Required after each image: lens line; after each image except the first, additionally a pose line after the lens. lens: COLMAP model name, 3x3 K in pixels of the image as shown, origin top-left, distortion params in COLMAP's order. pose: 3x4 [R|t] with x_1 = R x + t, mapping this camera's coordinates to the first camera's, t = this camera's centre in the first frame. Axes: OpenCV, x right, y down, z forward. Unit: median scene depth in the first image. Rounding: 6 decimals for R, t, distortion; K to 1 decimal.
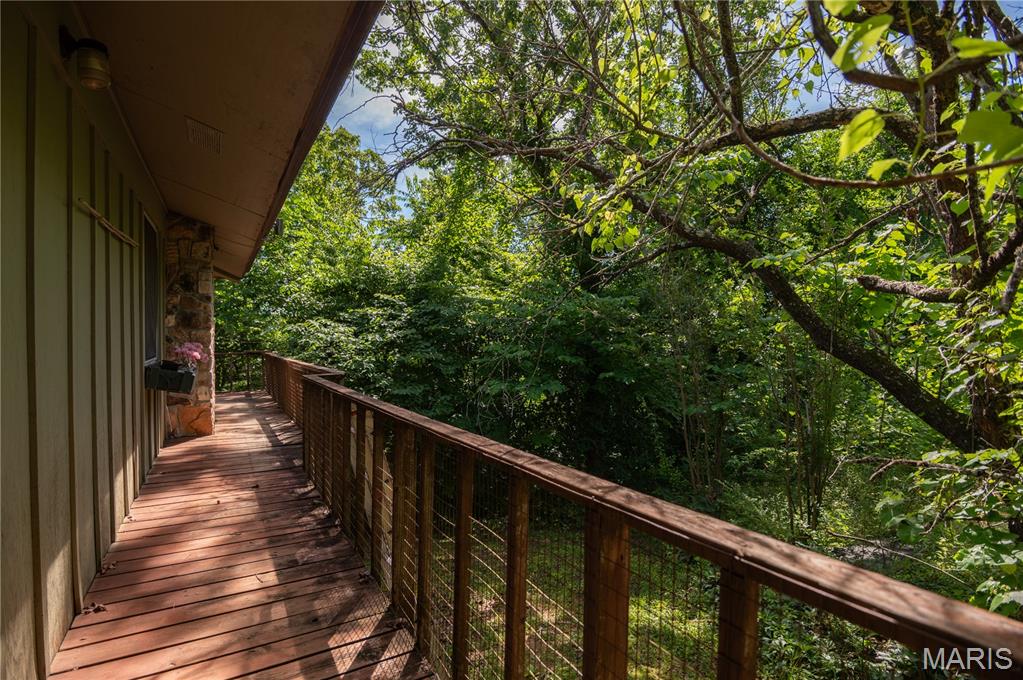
lens RADIAL K [[501.1, 0, 506.4], [0, 501.1, 340.7], [0, 0, 1]] dist [-0.019769, -0.000365]
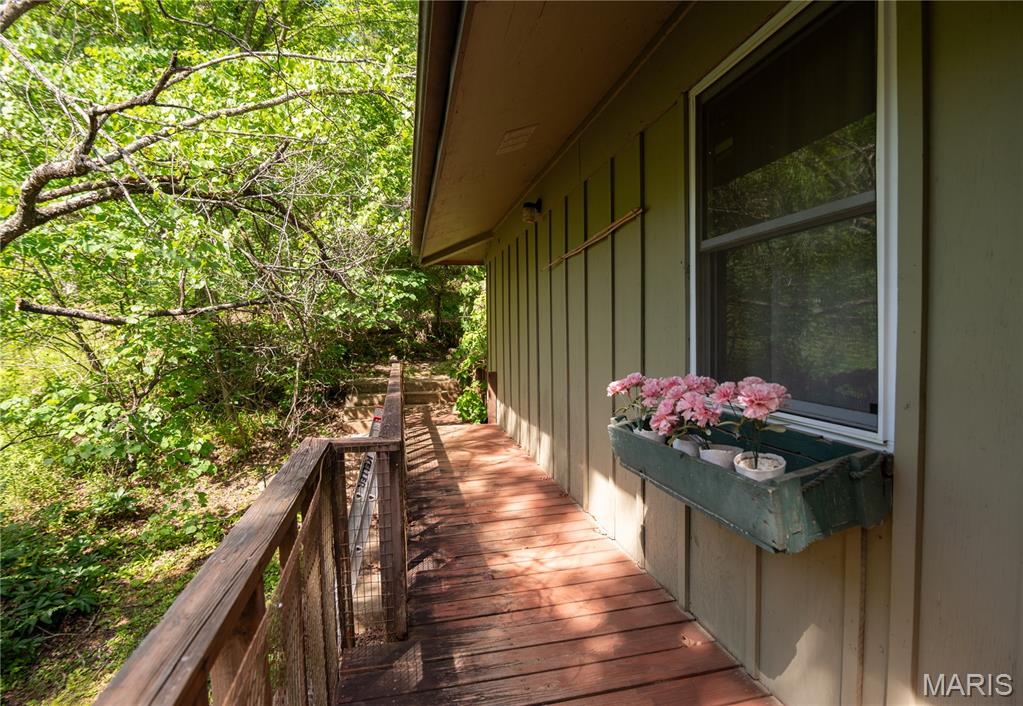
lens RADIAL K [[508.1, 0, 511.5], [0, 508.1, 353.0], [0, 0, 1]] dist [-0.019742, 0.000288]
pose [[-0.948731, 0.000693, 0.316084, -0.898072], [0.018172, 0.998463, 0.052353, -0.034979], [-0.315562, 0.055413, -0.947286, 1.943212]]
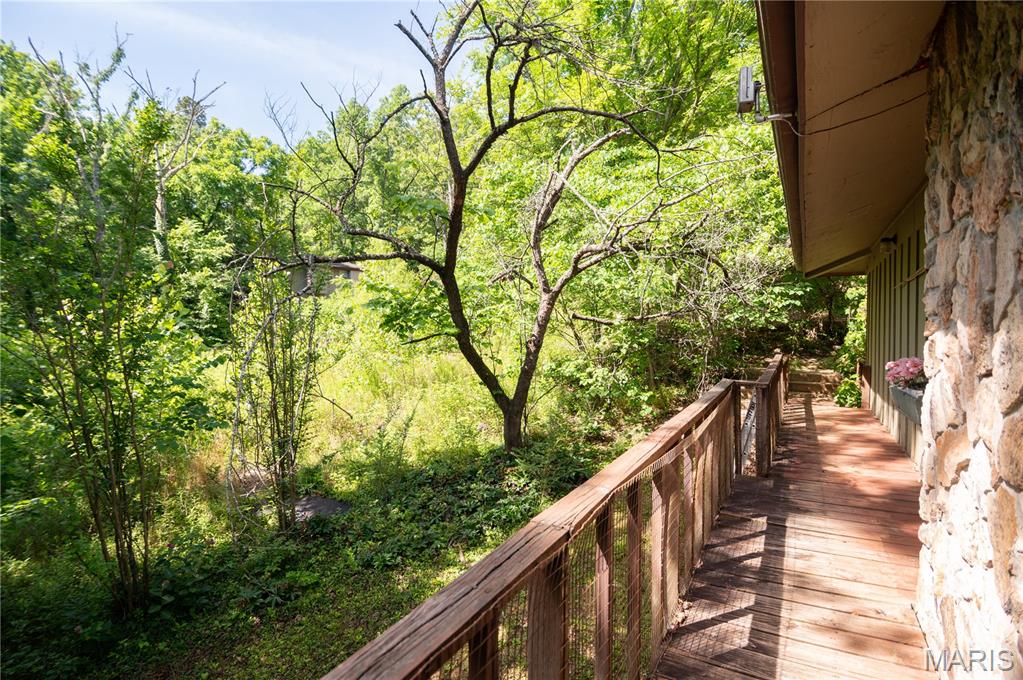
lens RADIAL K [[501.1, 0, 506.4], [0, 501.1, 340.7], [0, 0, 1]] dist [-0.019769, -0.000365]
pose [[-0.478628, -0.016752, 0.877858, -1.394756], [0.011540, 0.999612, 0.025367, -0.052128], [-0.877942, 0.022272, -0.478249, 2.635509]]
